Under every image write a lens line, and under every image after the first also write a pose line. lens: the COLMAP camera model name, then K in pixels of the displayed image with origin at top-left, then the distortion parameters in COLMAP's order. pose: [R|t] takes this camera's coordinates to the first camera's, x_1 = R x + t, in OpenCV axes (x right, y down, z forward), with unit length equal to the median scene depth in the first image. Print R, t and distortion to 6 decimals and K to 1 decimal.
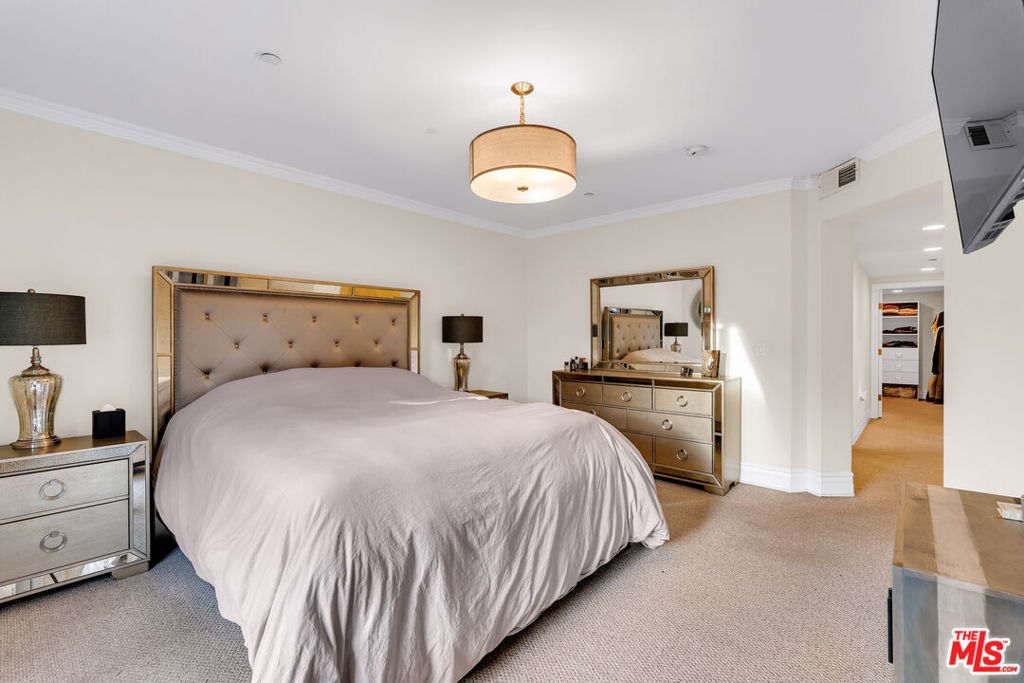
lens RADIAL K [[457.4, 0, 514.8], [0, 457.4, 339.6], [0, 0, 1]] dist [-0.002663, -0.001261]
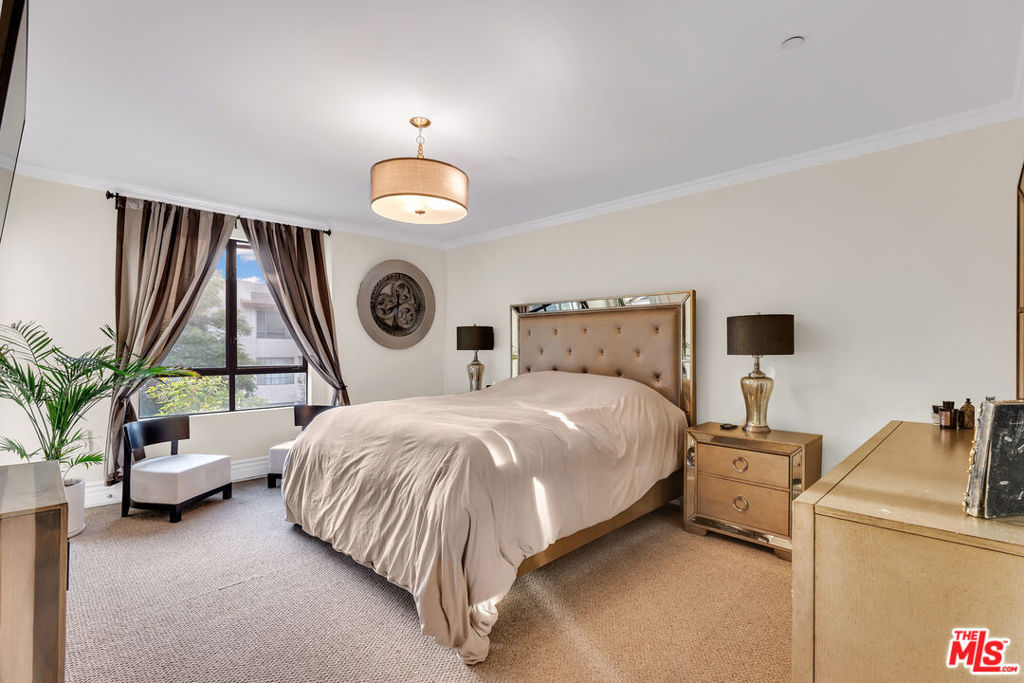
lens RADIAL K [[460.8, 0, 513.0], [0, 460.8, 344.1], [0, 0, 1]] dist [-0.004014, 0.000043]
pose [[-0.041170, -0.007928, -0.999121, 0.987351], [-0.011523, 0.999906, -0.007460, -0.000710], [0.999086, 0.011205, -0.041258, 1.115941]]
